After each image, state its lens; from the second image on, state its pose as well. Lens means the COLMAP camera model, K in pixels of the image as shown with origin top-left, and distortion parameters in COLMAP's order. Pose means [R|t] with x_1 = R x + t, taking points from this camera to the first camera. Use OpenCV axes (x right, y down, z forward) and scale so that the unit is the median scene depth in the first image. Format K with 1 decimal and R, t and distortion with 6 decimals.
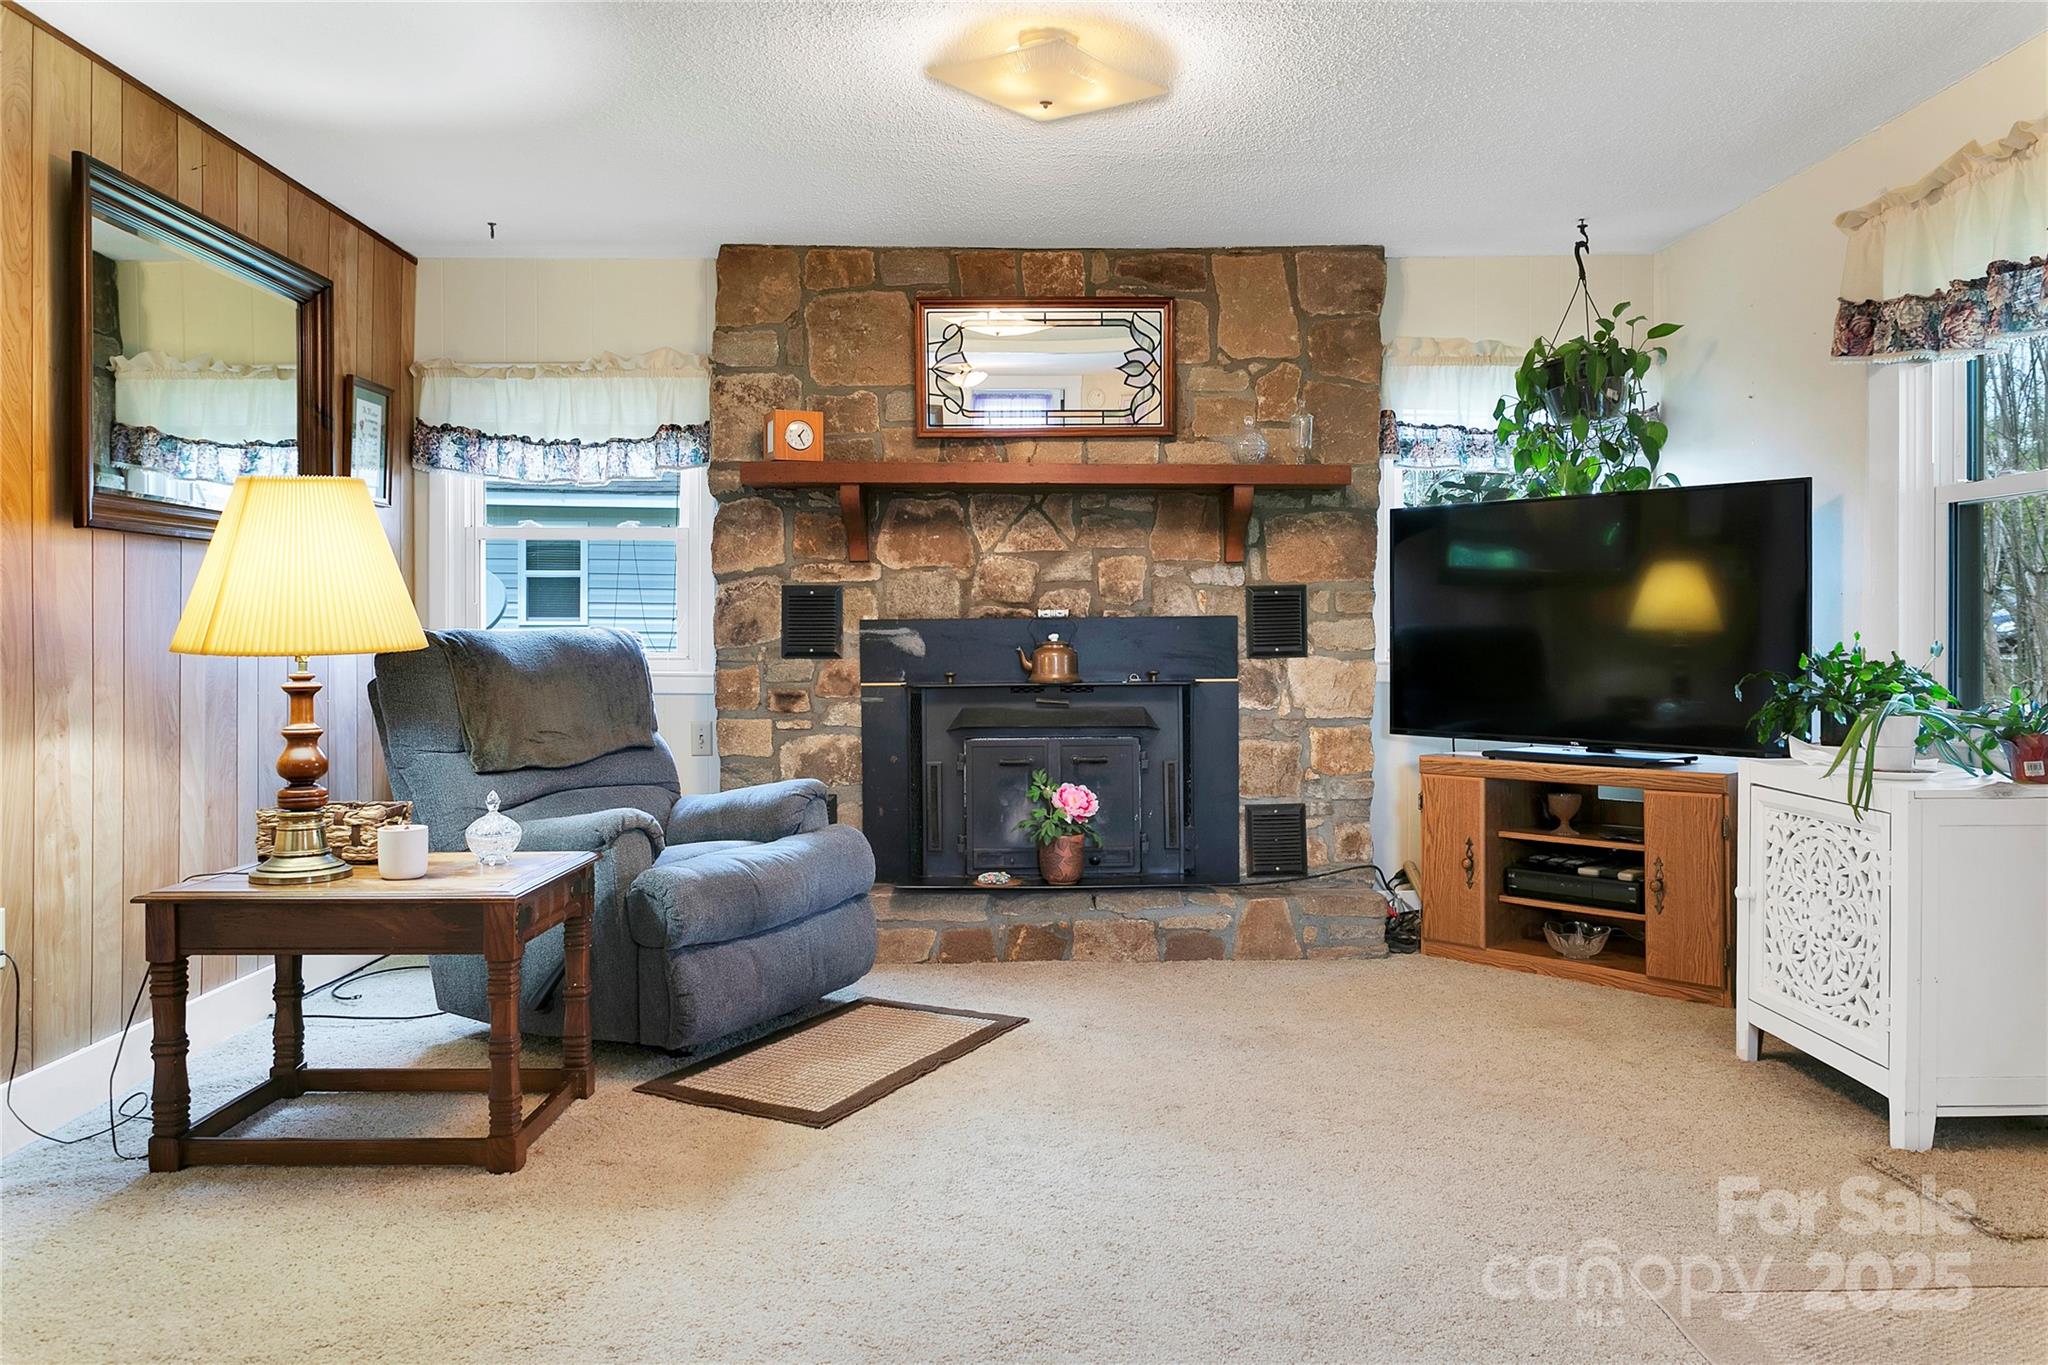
lens RADIAL K [[1425.1, 0, 1094.2], [0, 1425.1, 603.2], [0, 0, 1]] dist [-0.018215, -0.011303]
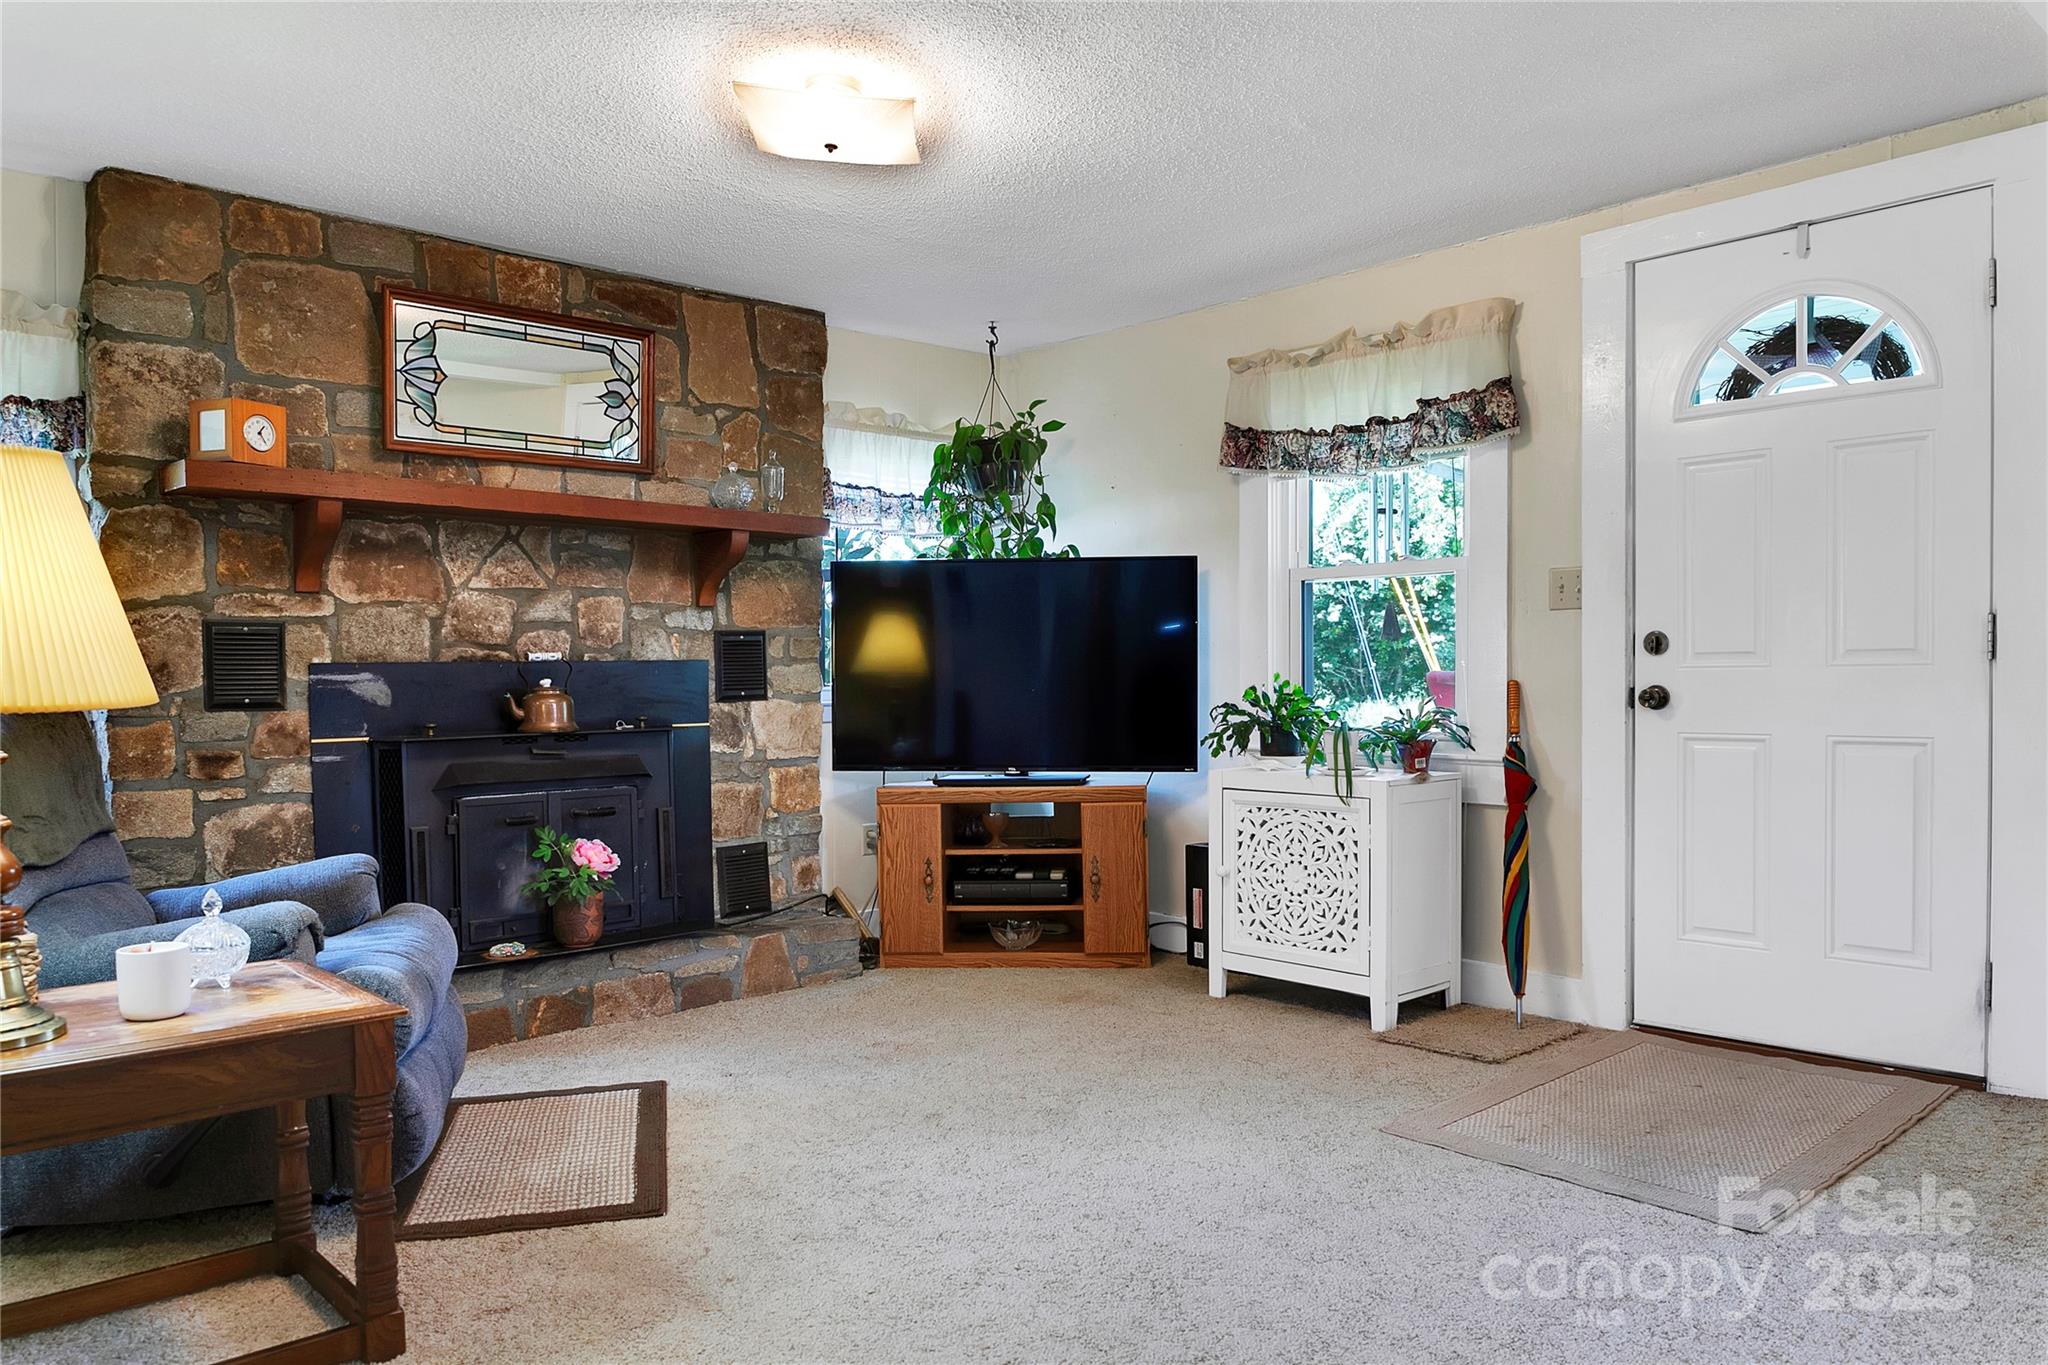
lens RADIAL K [[1425.1, 0, 1034.6], [0, 1425.1, 679.3], [0, 0, 1]] dist [-0.018215, -0.011303]
pose [[0.731237, -0.004898, 0.682106, -0.422009], [-0.007666, 0.999852, 0.015398, 0.005283], [-0.682081, -0.016488, 0.731091, 0.113848]]
